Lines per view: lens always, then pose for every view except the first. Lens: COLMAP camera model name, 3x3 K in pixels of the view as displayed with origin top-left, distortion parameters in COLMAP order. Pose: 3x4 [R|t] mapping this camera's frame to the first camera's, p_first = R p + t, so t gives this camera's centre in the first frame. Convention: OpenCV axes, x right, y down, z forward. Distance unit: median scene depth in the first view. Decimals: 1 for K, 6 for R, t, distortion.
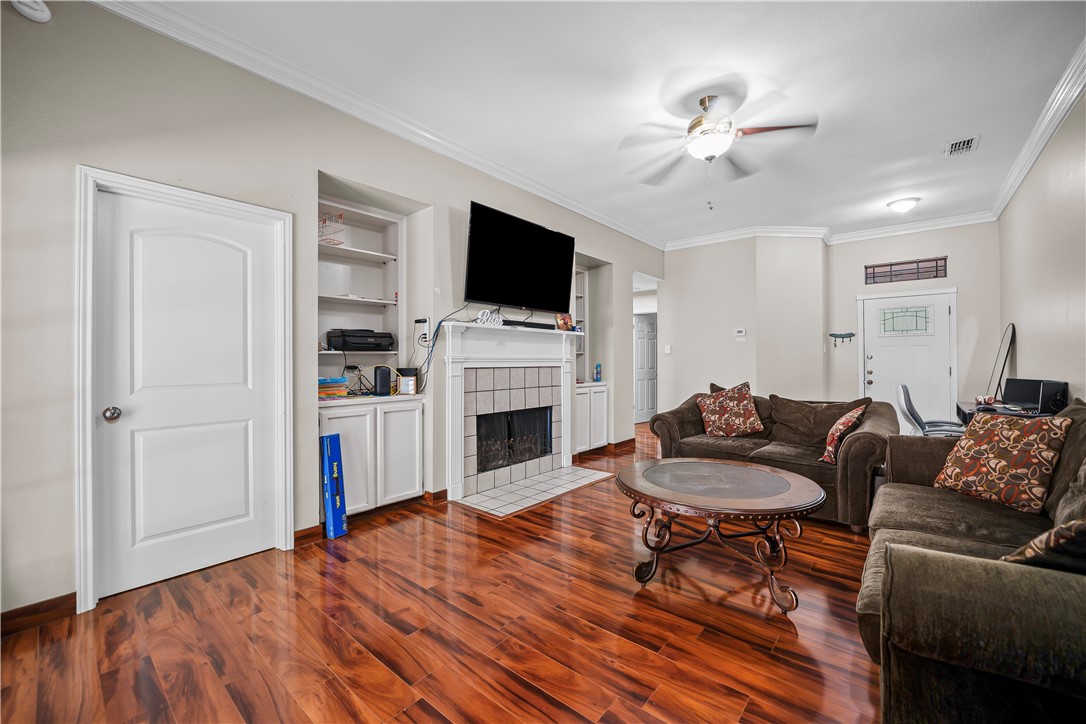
lens RADIAL K [[439.3, 0, 552.9], [0, 439.3, 360.6], [0, 0, 1]] dist [-0.021270, 0.003466]
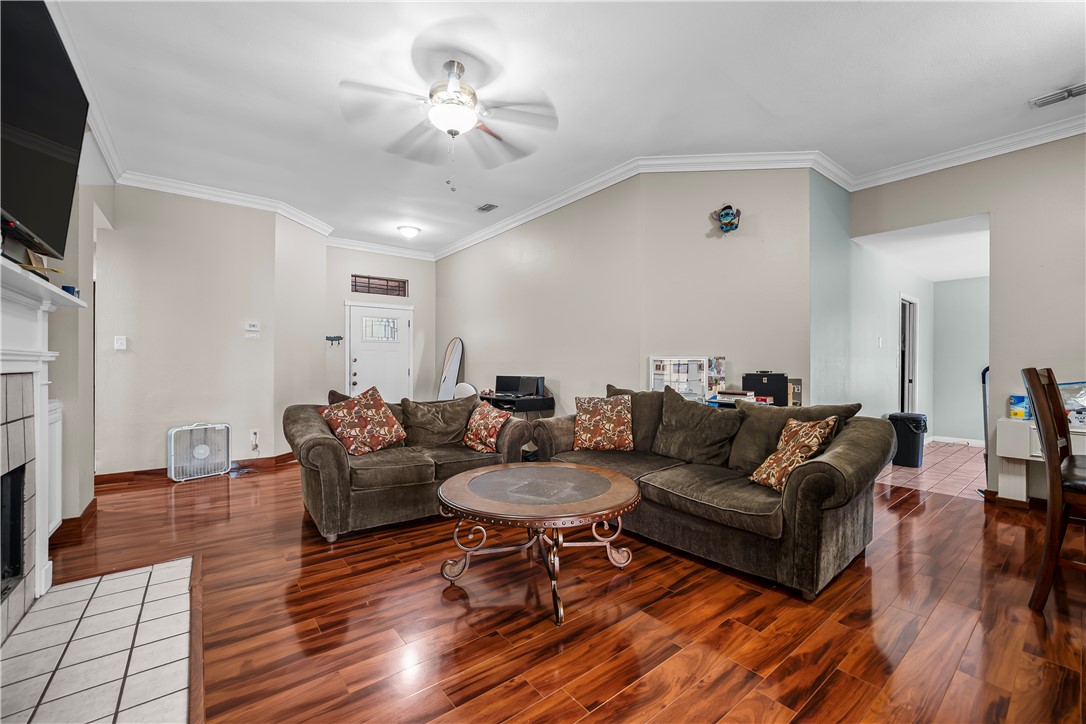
lens RADIAL K [[439.3, 0, 549.1], [0, 439.3, 369.5], [0, 0, 1]] dist [-0.021270, 0.003466]
pose [[0.205226, -0.008235, 0.978680, -0.371797], [-0.005679, 0.999938, 0.009604, 0.003990], [-0.978698, -0.007529, 0.205166, 0.499740]]
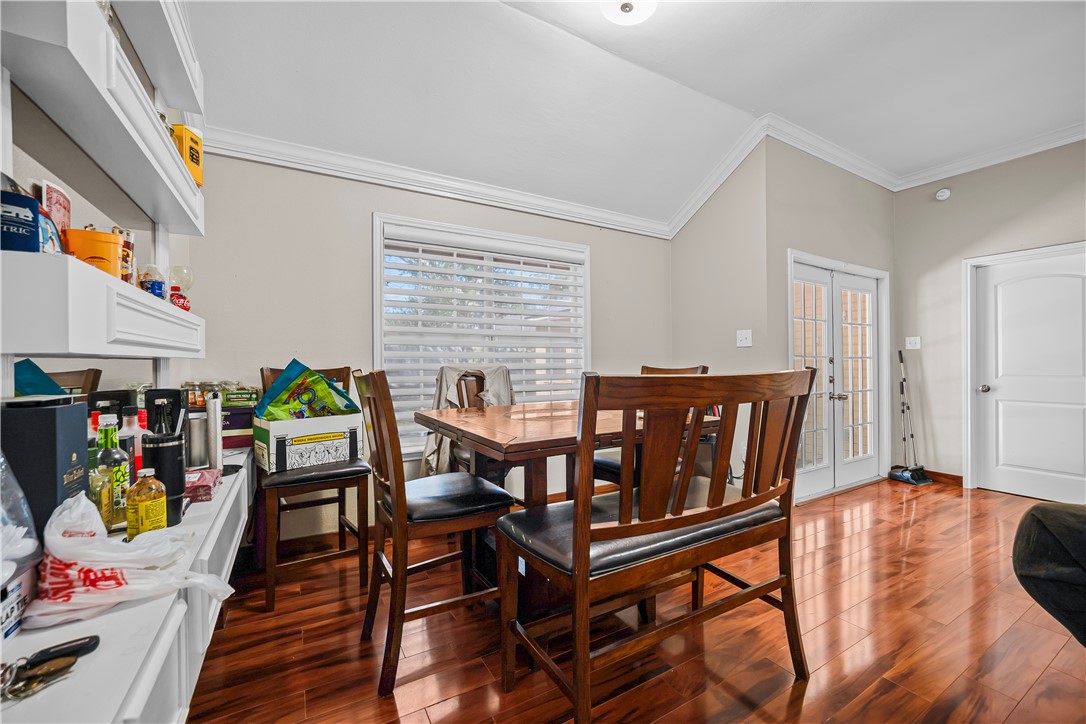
lens RADIAL K [[439.3, 0, 545.6], [0, 439.3, 366.3], [0, 0, 1]] dist [-0.021270, 0.003466]
pose [[-0.349970, 0.000306, -0.936761, 0.676246], [0.008844, 0.999956, -0.002977, 0.008617], [0.936719, -0.009326, -0.349958, -0.047869]]
